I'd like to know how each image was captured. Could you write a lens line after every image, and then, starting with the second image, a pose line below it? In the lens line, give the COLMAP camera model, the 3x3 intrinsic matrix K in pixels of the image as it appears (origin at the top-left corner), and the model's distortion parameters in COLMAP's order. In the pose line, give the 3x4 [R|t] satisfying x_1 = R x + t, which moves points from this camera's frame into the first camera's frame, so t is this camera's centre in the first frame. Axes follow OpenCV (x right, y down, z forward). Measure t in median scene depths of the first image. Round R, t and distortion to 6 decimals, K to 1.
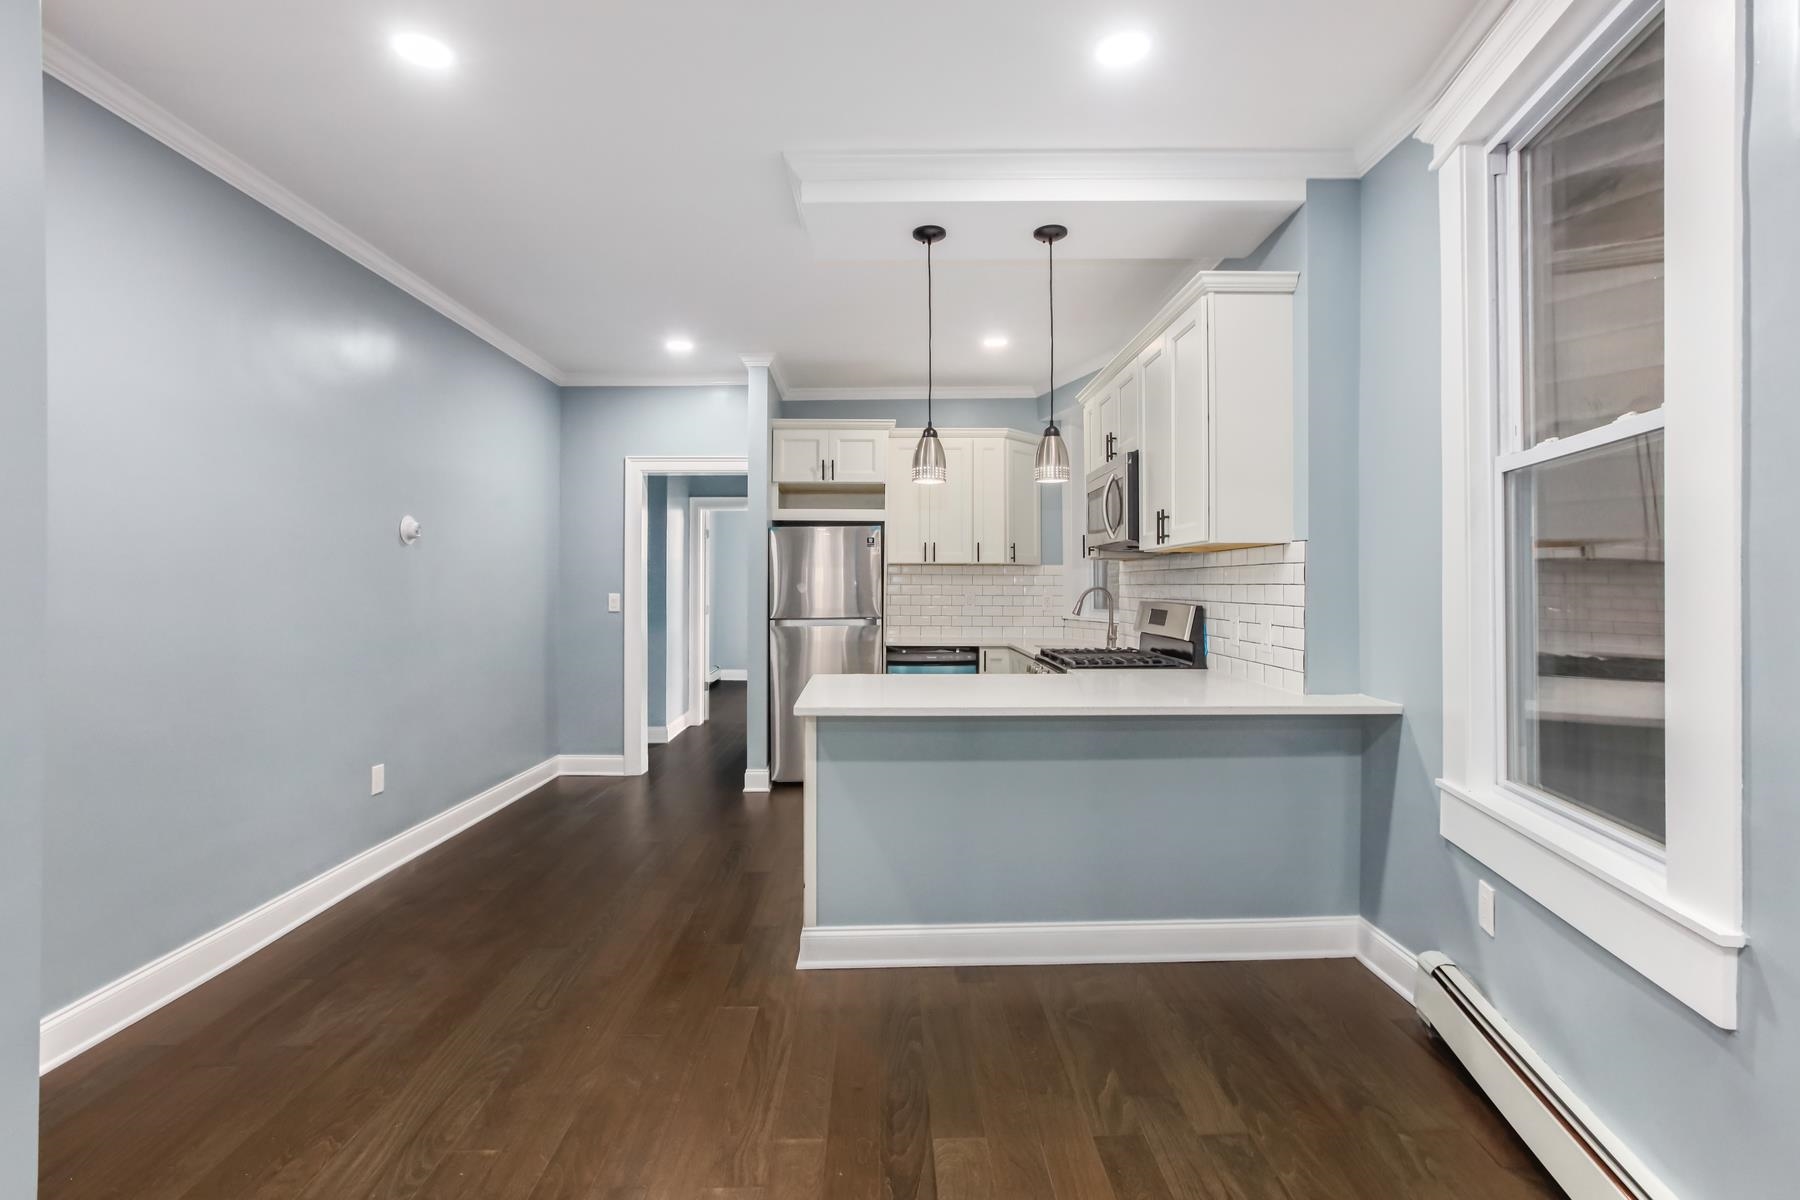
lens RADIAL K [[806.3, 0, 904.7], [0, 806.3, 581.7], [0, 0, 1]] dist [-0.024744, 0.007364]
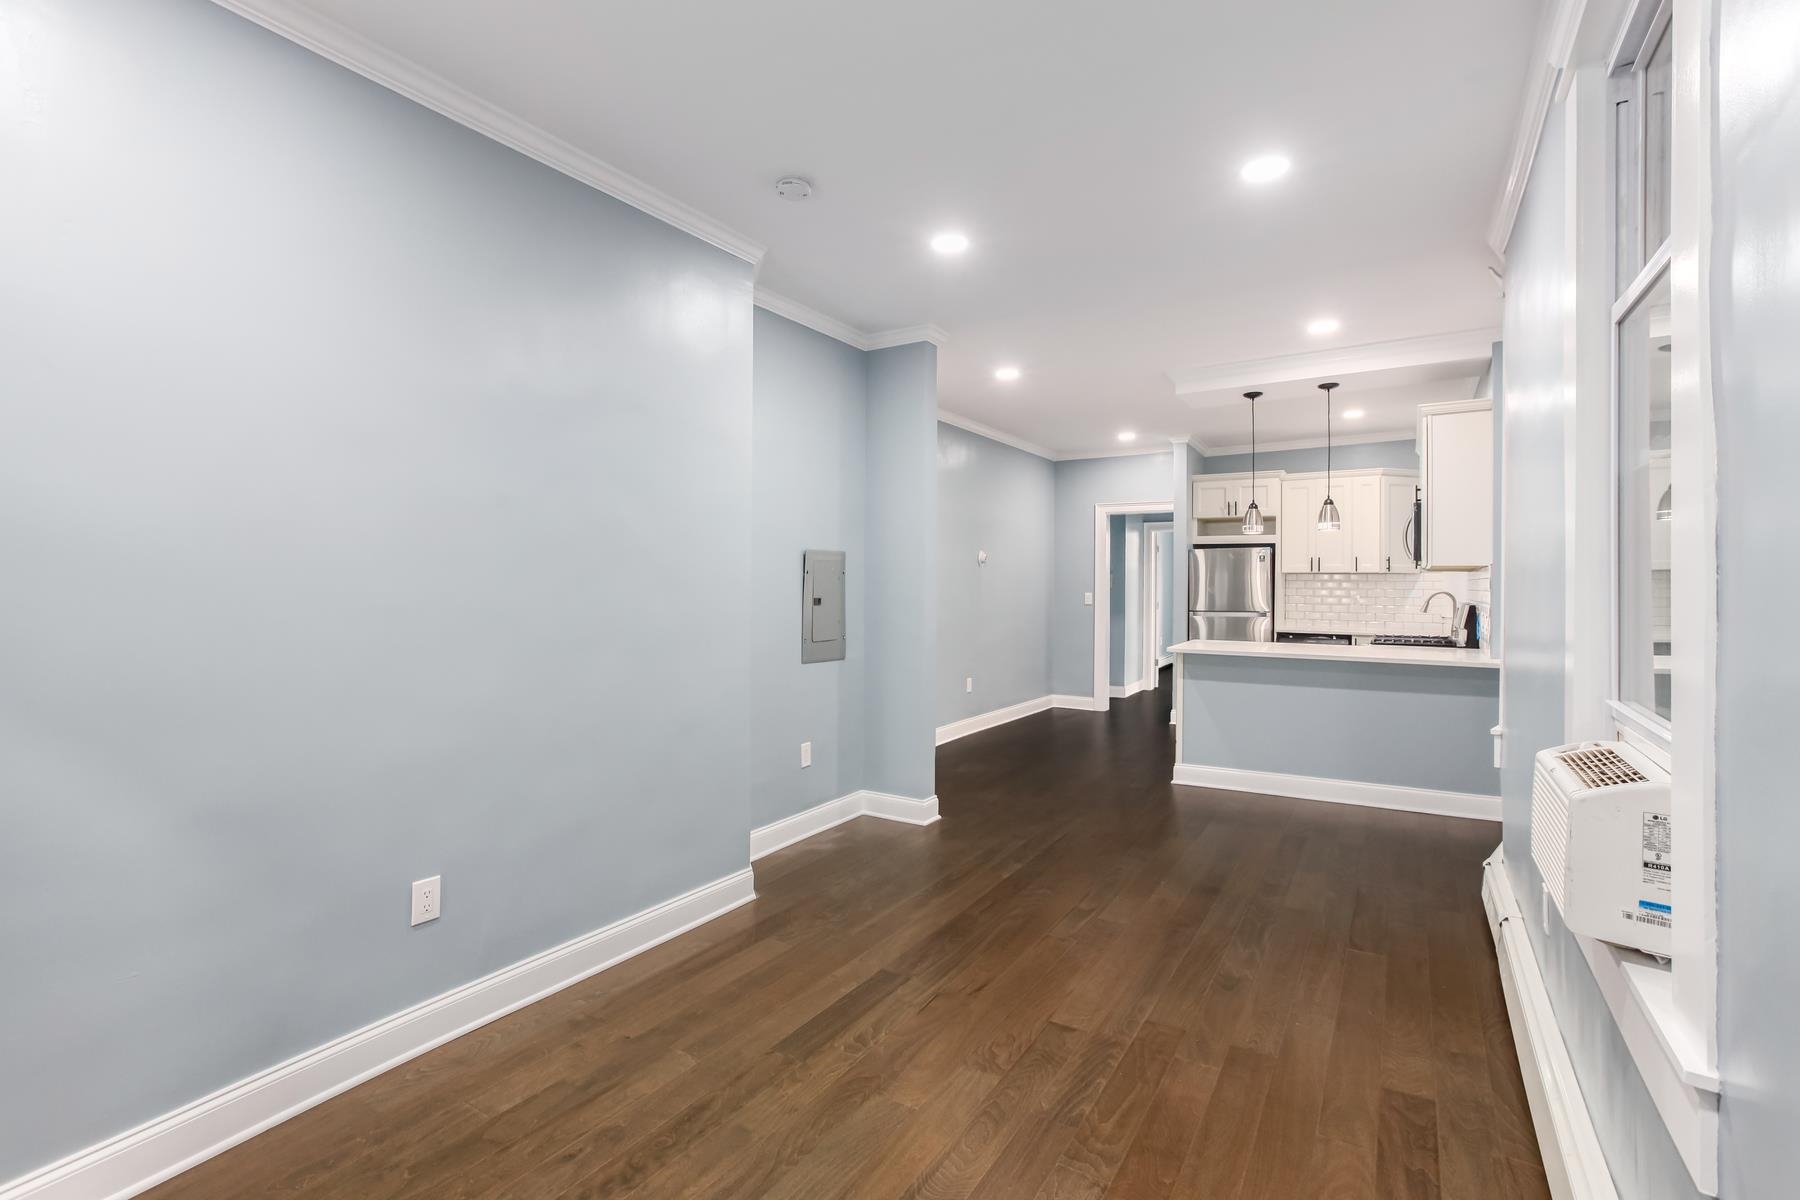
lens RADIAL K [[806.3, 0, 881.4], [0, 806.3, 584.4], [0, 0, 1]] dist [-0.024744, 0.007364]
pose [[0.820562, 0.005957, -0.571527, 0.204052], [-0.003408, 0.999979, 0.005530, -0.008617], [0.571548, -0.002589, 0.820565, -0.514837]]
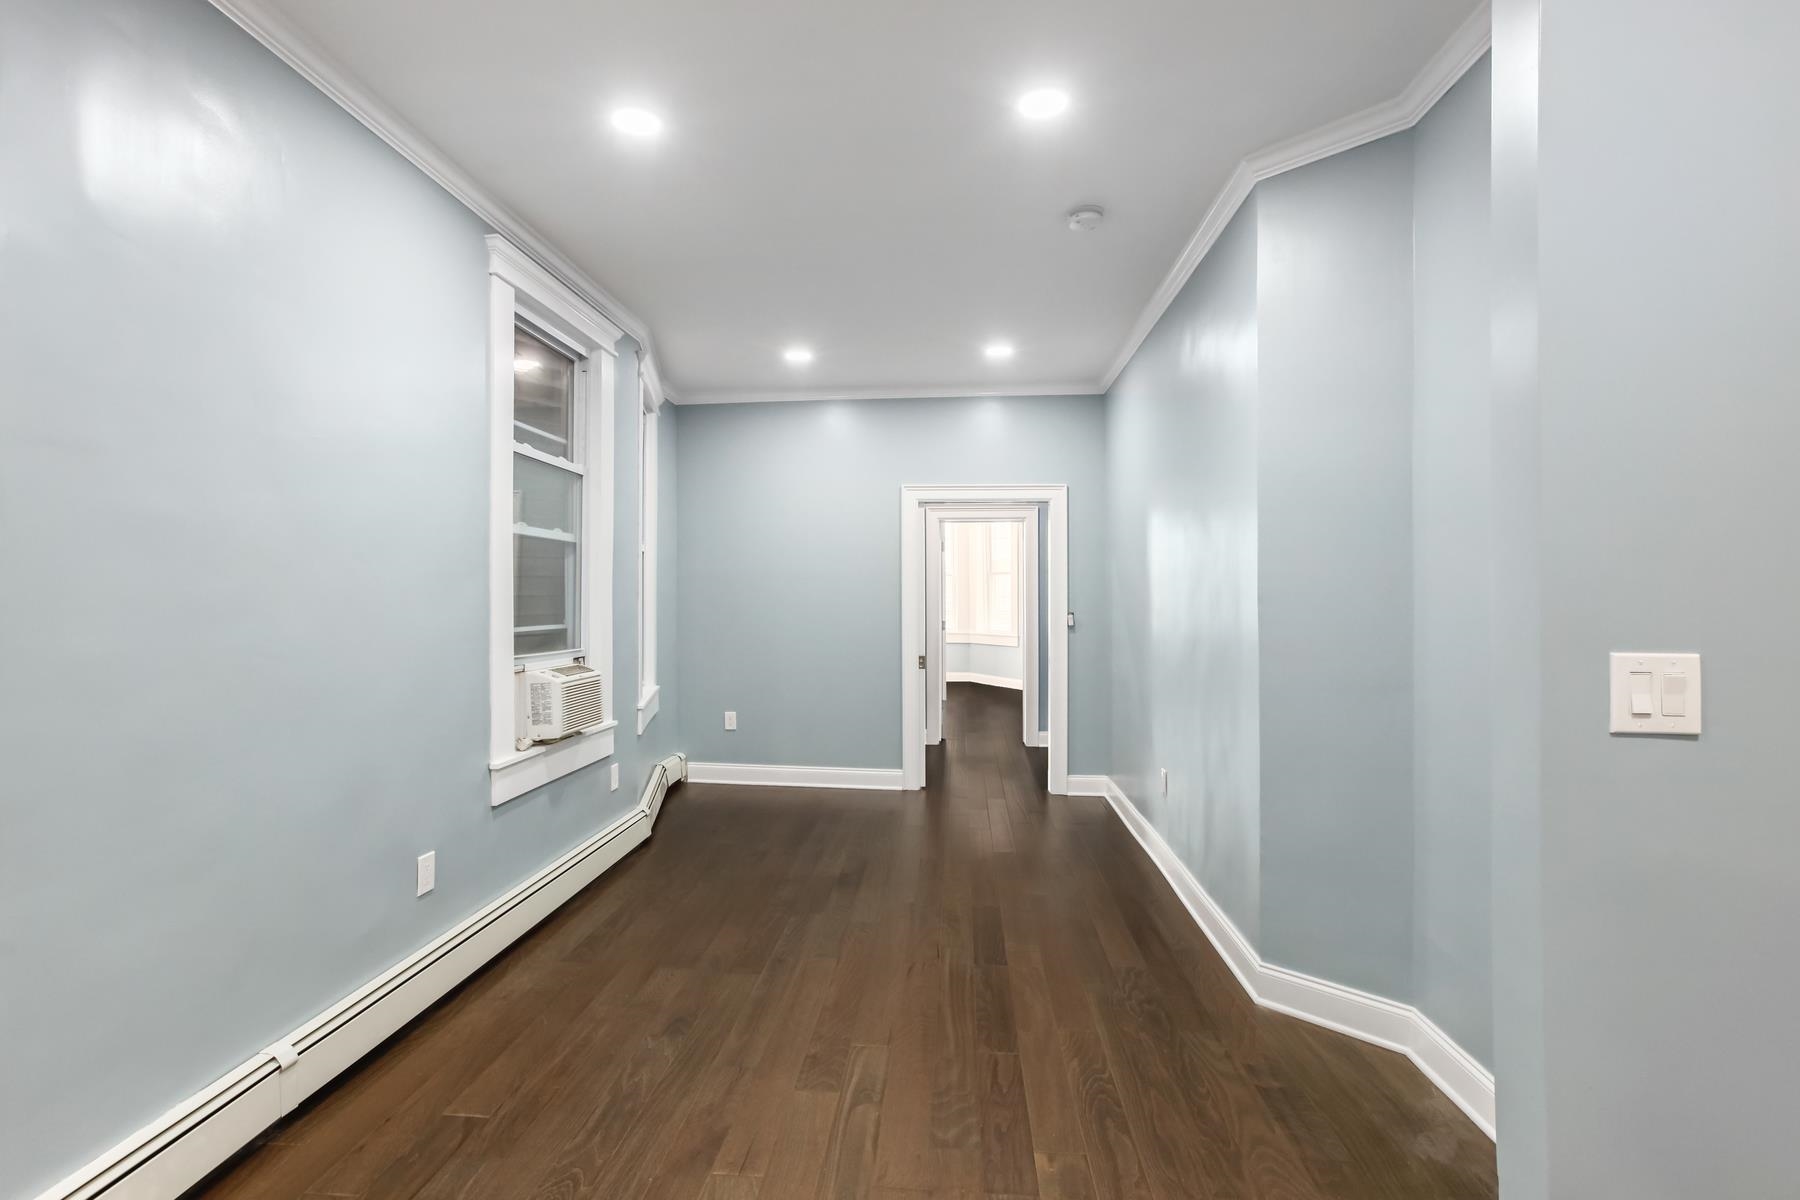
lens RADIAL K [[841.5, 0, 897.3], [0, 841.5, 594.8], [0, 0, 1]] dist [-0.018457, 0.002892]
pose [[-0.995271, 0.002477, 0.097110, -0.110235], [0.001954, 0.999983, -0.005480, -0.001404], [-0.097122, -0.005265, -0.995259, 0.612933]]
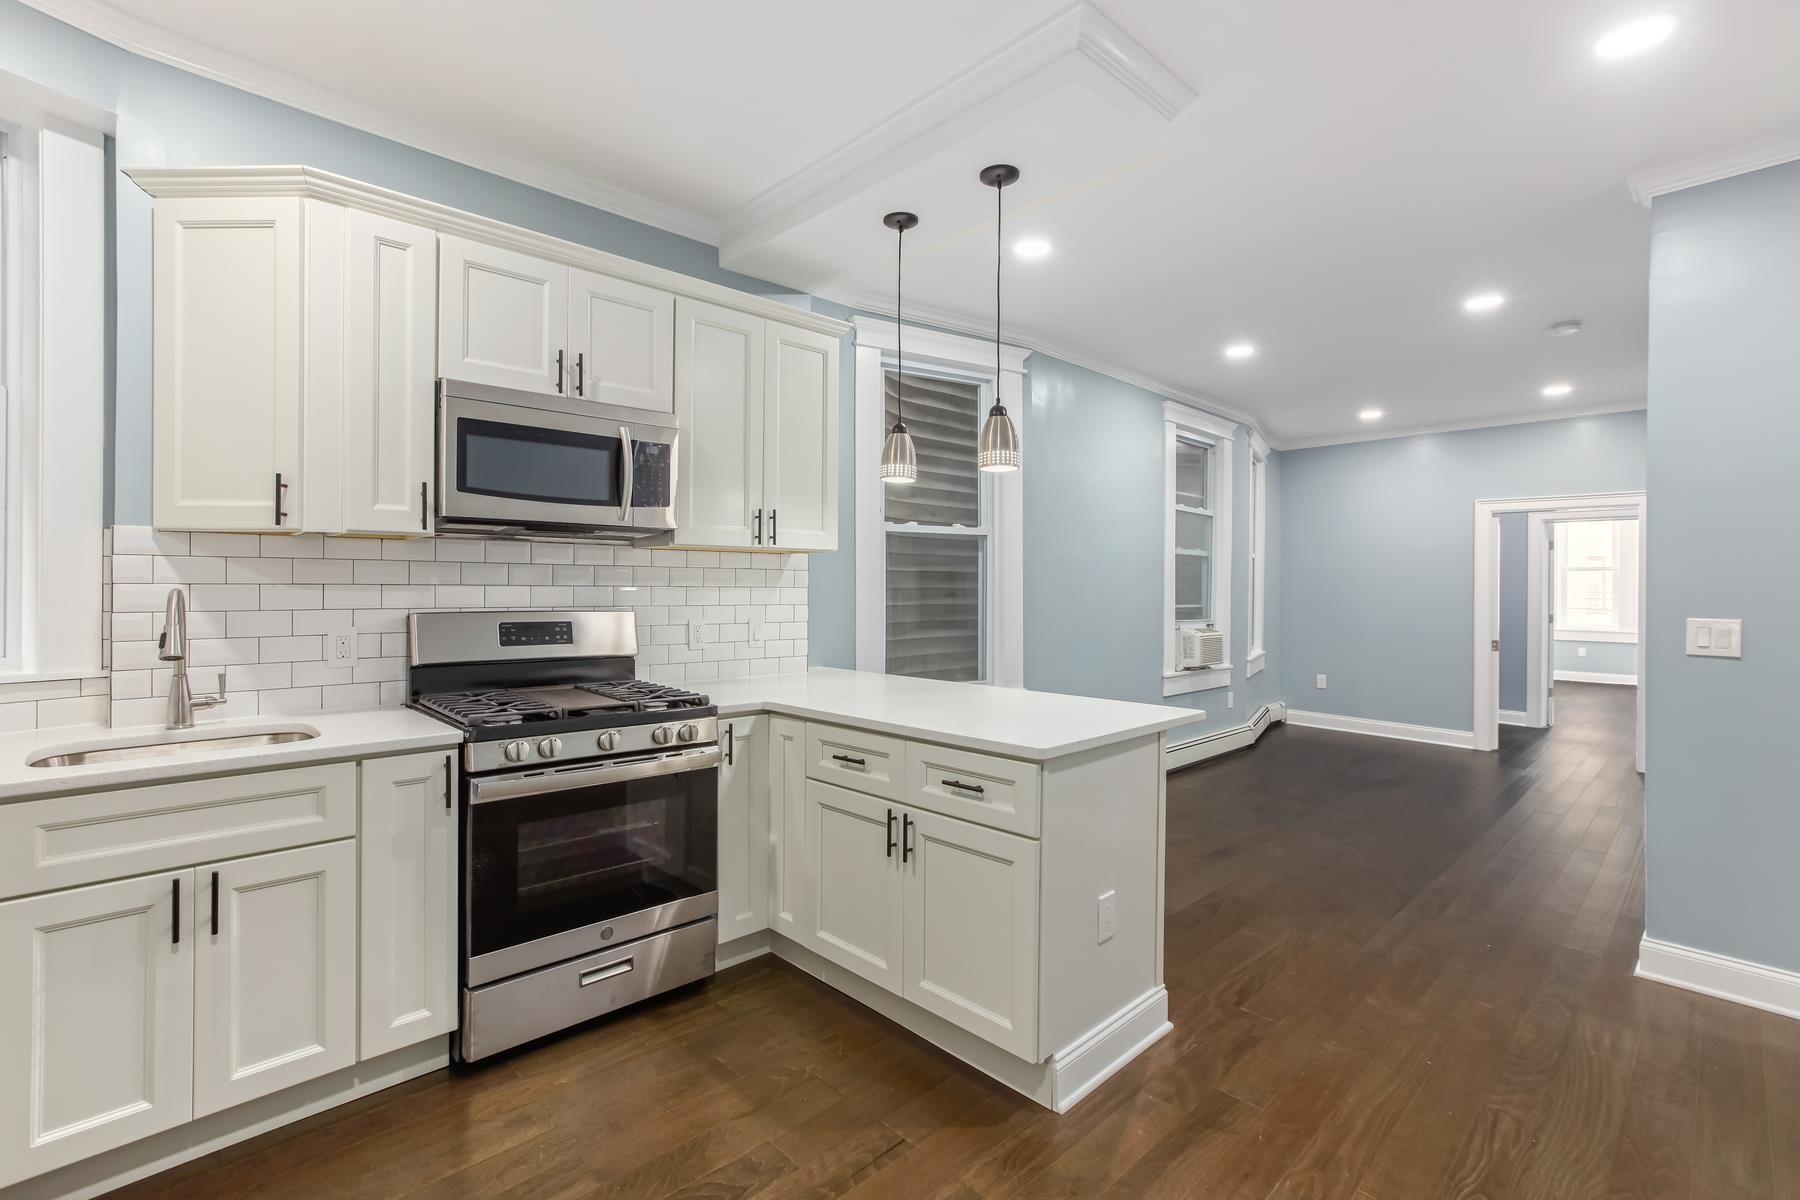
lens RADIAL K [[806.3, 0, 876.5], [0, 806.3, 582.4], [0, 0, 1]] dist [-0.024744, 0.007364]
pose [[-0.661742, -0.002040, 0.749729, -0.352336], [-0.011794, 0.999901, -0.007689, 0.002181], [-0.749639, -0.013931, -0.661701, 1.120481]]
